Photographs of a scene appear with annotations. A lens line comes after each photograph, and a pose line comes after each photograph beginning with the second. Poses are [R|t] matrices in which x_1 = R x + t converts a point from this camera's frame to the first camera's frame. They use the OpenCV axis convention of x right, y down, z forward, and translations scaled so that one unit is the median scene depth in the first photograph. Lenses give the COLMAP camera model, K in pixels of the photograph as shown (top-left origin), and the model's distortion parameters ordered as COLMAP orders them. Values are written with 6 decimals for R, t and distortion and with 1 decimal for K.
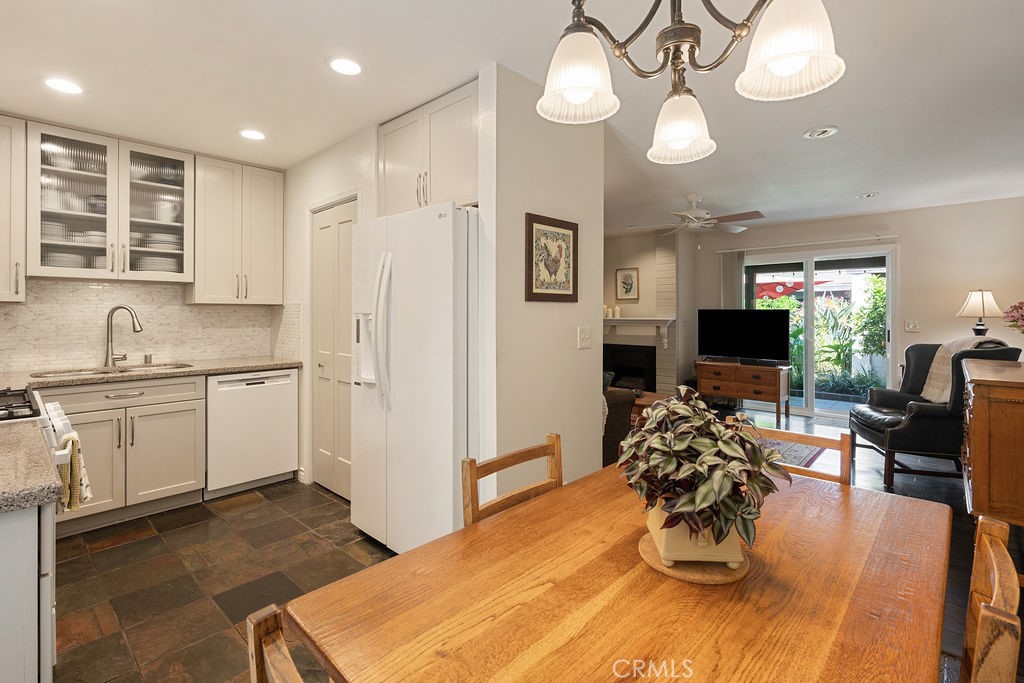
lens RADIAL K [[465.9, 0, 503.1], [0, 465.9, 311.2], [0, 0, 1]] dist [-0.001313, -0.000508]
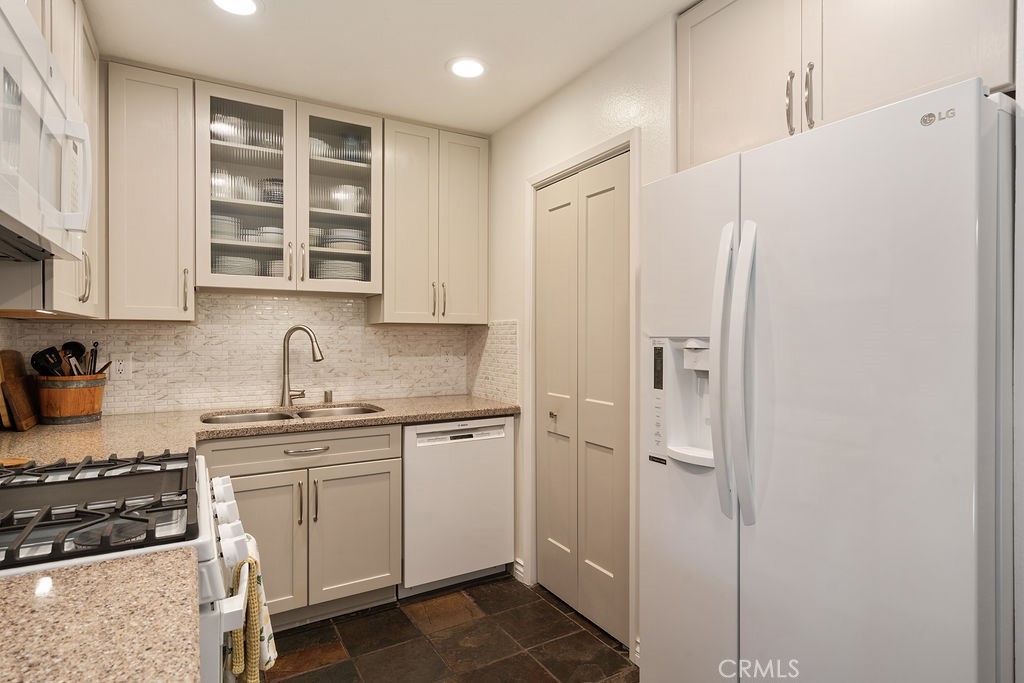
lens RADIAL K [[527.6, 0, 508.5], [0, 527.6, 338.3], [0, 0, 1]] dist [0.002884, 0.000258]
pose [[0.960623, 0.003160, -0.277838, -0.267185], [-0.000911, 0.999966, 0.008224, 0.000779], [0.277855, -0.007647, 0.960593, 0.283450]]
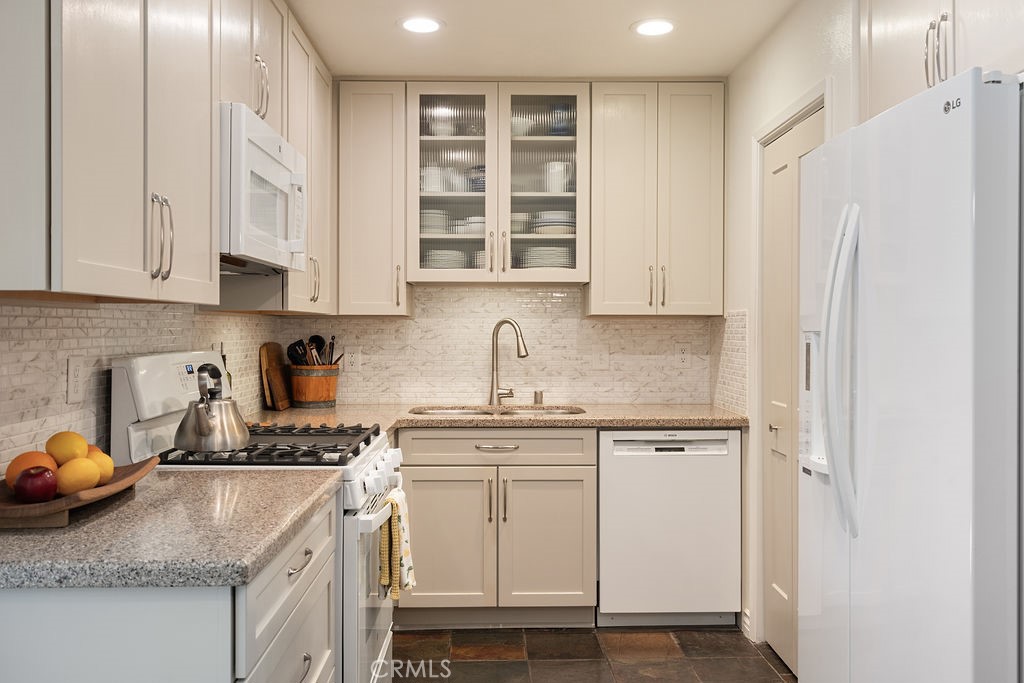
lens RADIAL K [[847.8, 0, 514.9], [0, 847.8, 330.5], [0, 0, 1]] dist [0.005577, -0.007876]
pose [[0.705382, 0.002491, -0.708823, 0.098796], [0.001629, 0.999985, 0.005135, -0.001568], [0.708825, -0.004777, 0.705368, 0.113215]]
